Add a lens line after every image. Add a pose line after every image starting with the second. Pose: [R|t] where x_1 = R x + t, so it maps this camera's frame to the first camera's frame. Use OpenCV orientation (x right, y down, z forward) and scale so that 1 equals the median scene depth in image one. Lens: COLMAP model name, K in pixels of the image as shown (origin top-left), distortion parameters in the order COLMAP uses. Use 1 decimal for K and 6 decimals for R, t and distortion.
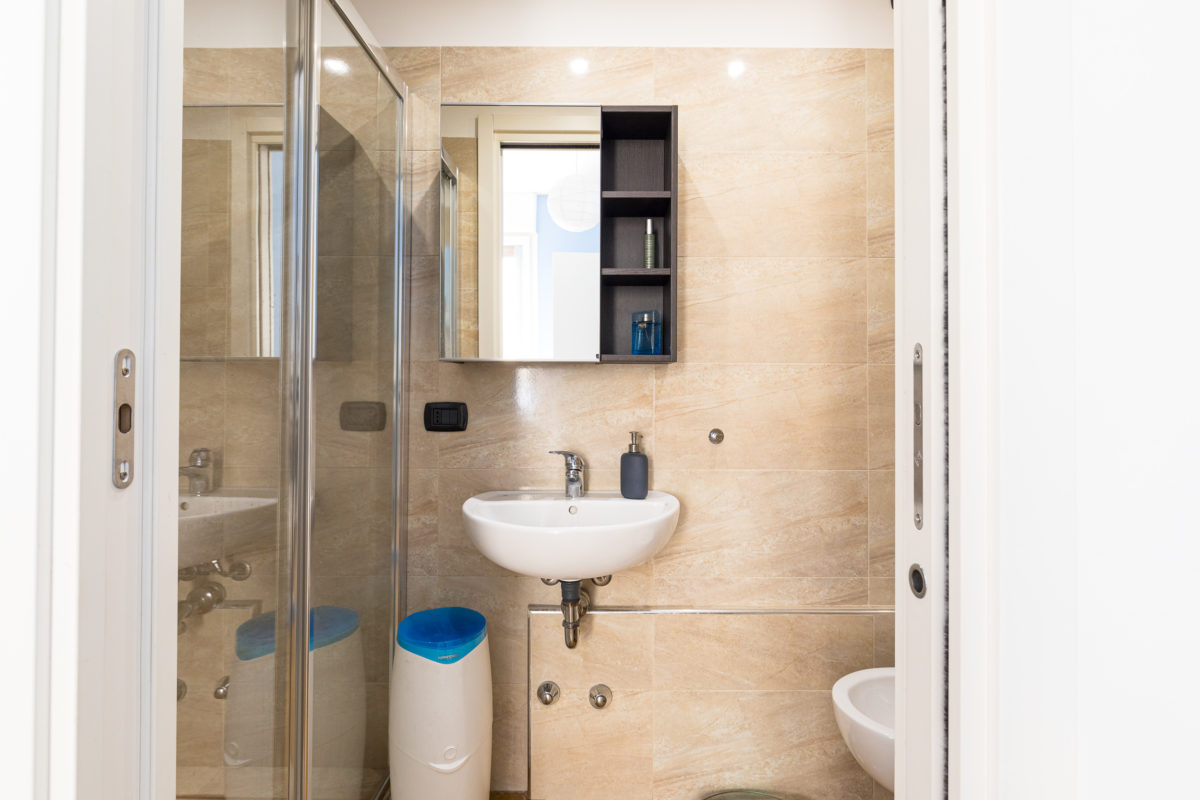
lens RADIAL K [[597.5, 0, 602.5], [0, 597.5, 392.0], [0, 0, 1]] dist [-0.009890, 0.001975]
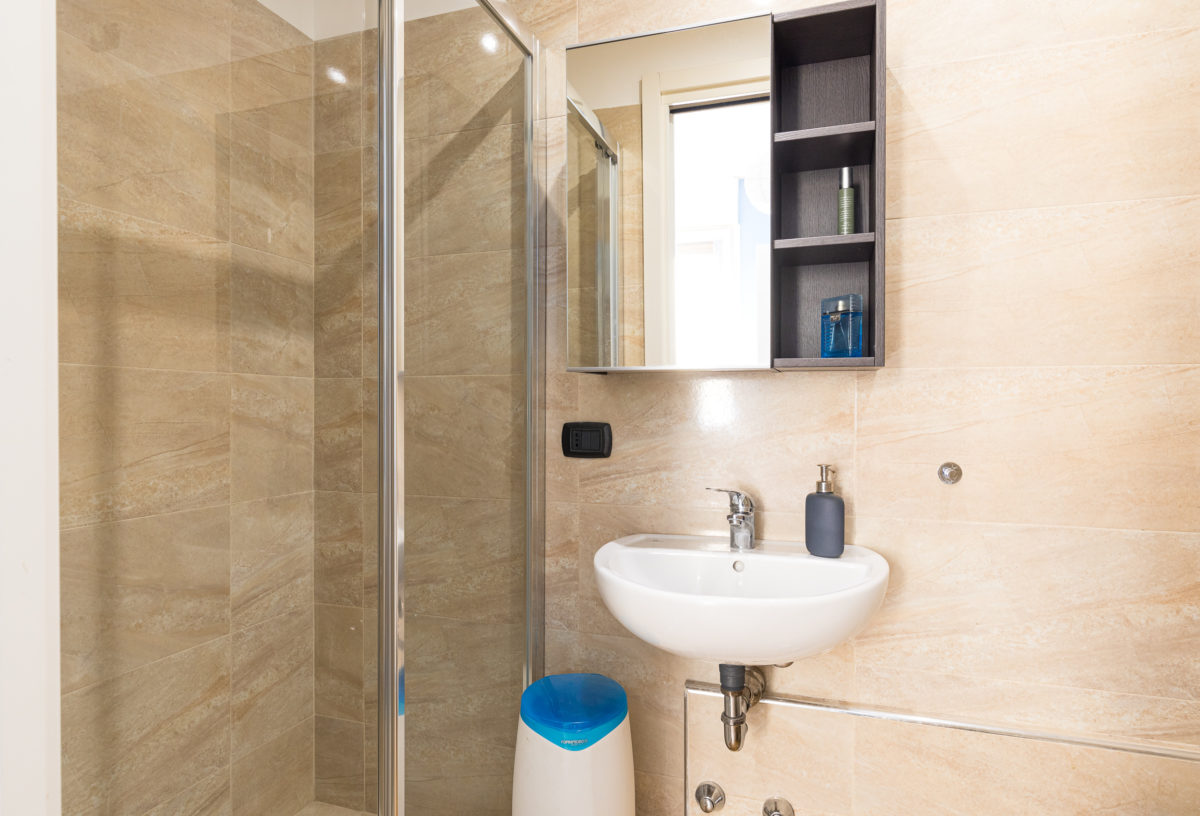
lens RADIAL K [[682.9, 0, 599.4], [0, 682.9, 417.0], [0, 0, 1]] dist [-0.009211, 0.002654]
pose [[0.953613, 0.001368, -0.301032, 0.039955], [0.003012, 0.999896, 0.014086, -0.003558], [0.301020, -0.014339, 0.953510, 0.121556]]
